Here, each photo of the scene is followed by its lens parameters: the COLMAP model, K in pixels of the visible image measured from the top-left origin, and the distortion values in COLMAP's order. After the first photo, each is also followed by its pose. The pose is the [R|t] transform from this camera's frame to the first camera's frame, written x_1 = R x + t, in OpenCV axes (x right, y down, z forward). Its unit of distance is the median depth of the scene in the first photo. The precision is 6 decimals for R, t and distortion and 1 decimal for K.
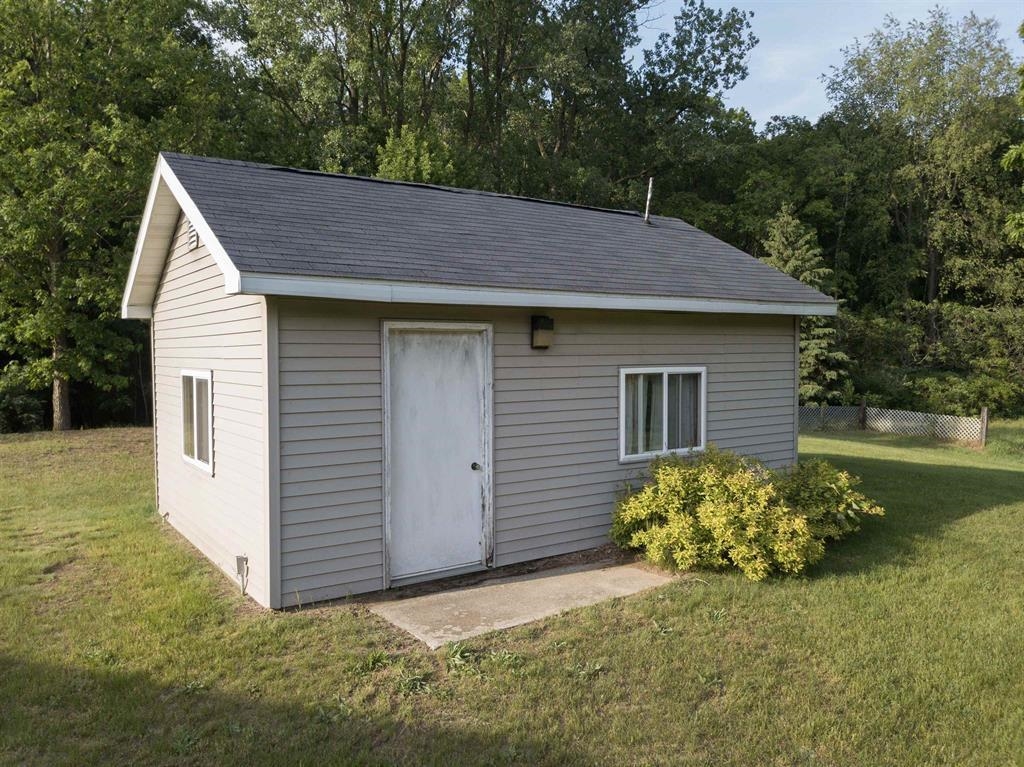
lens RADIAL K [[790.7, 0, 505.1], [0, 790.7, 385.1], [0, 0, 1]] dist [0.008488, -0.010032]
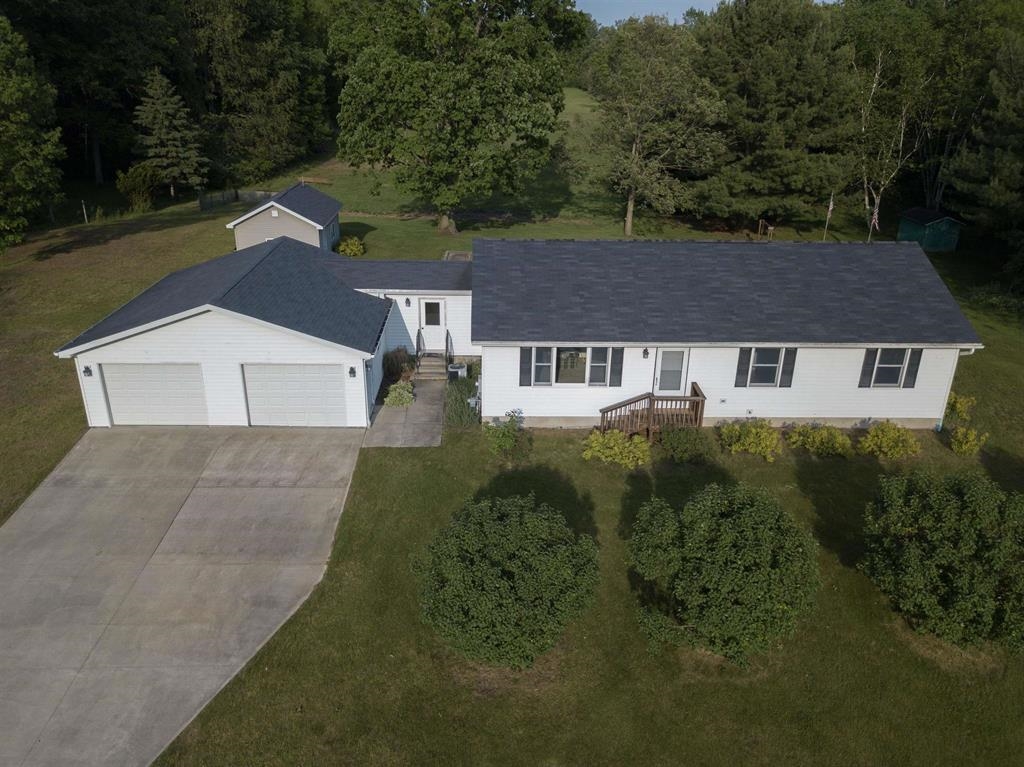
lens RADIAL K [[790.7, 0, 505.1], [0, 790.7, 385.1], [0, 0, 1]] dist [0.008488, -0.010032]
pose [[0.553348, -0.308830, 0.773582, -0.696561], [0.019104, 0.933187, 0.358883, -0.170863], [-0.832731, -0.183809, 0.522277, -0.587812]]
